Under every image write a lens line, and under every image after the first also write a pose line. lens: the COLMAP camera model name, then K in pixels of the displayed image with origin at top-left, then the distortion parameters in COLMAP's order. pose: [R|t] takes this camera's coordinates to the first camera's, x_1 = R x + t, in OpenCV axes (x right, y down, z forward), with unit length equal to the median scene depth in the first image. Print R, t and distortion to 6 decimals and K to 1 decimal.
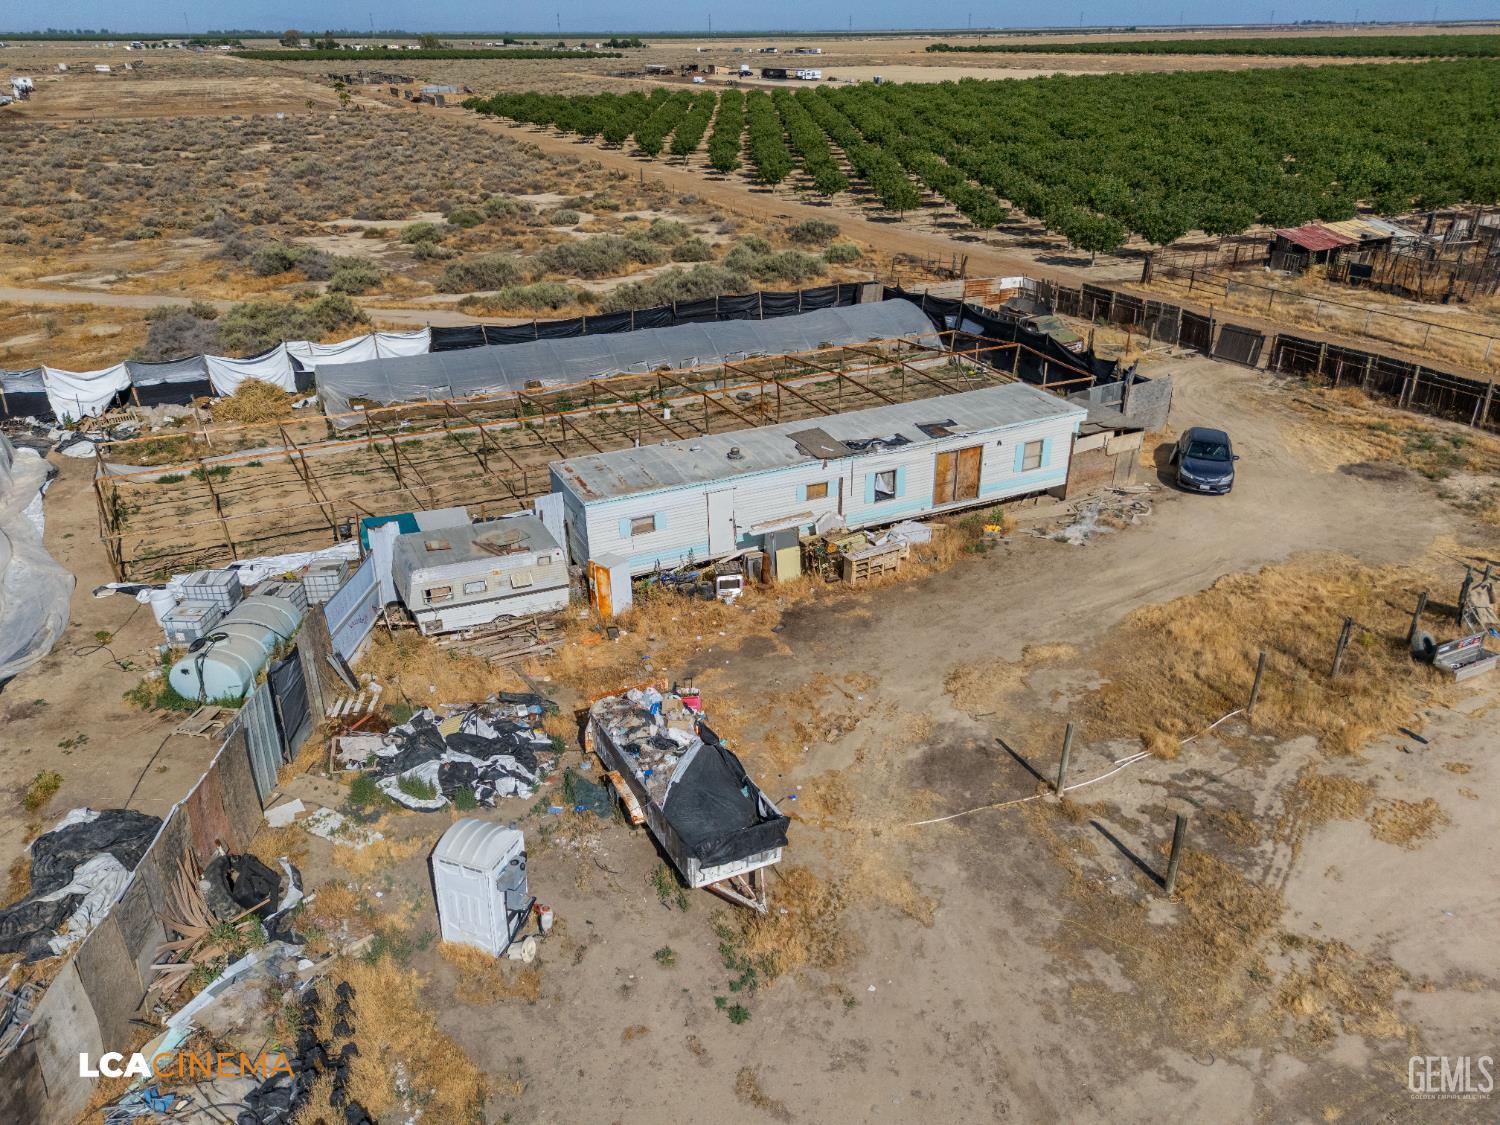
lens RADIAL K [[1095.7, 0, 750.0], [0, 1095.7, 562.5], [0, 0, 1]] dist [0.086478, -0.085659]
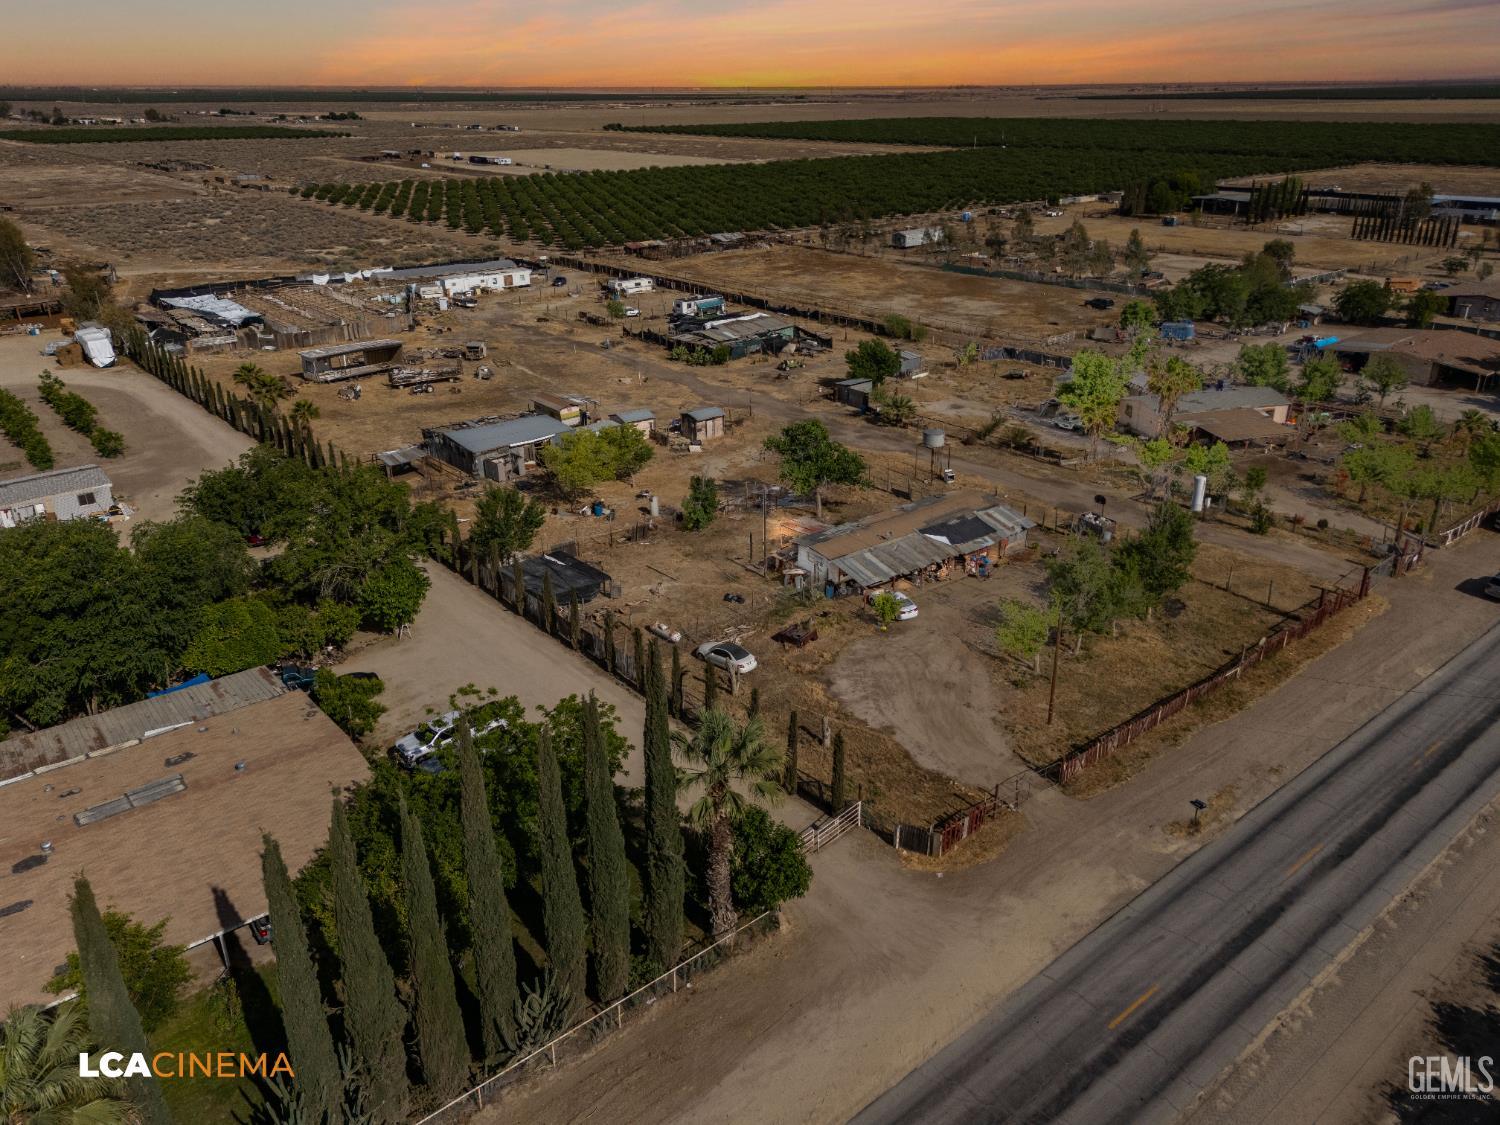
lens RADIAL K [[1095.7, 0, 750.0], [0, 1095.7, 562.5], [0, 0, 1]] dist [0.086478, -0.085659]
pose [[0.971602, -0.091687, 0.218136, 0.006984], [0.100519, 0.994491, -0.029717, 0.595109], [-0.214210, 0.050800, 0.975466, -1.708452]]
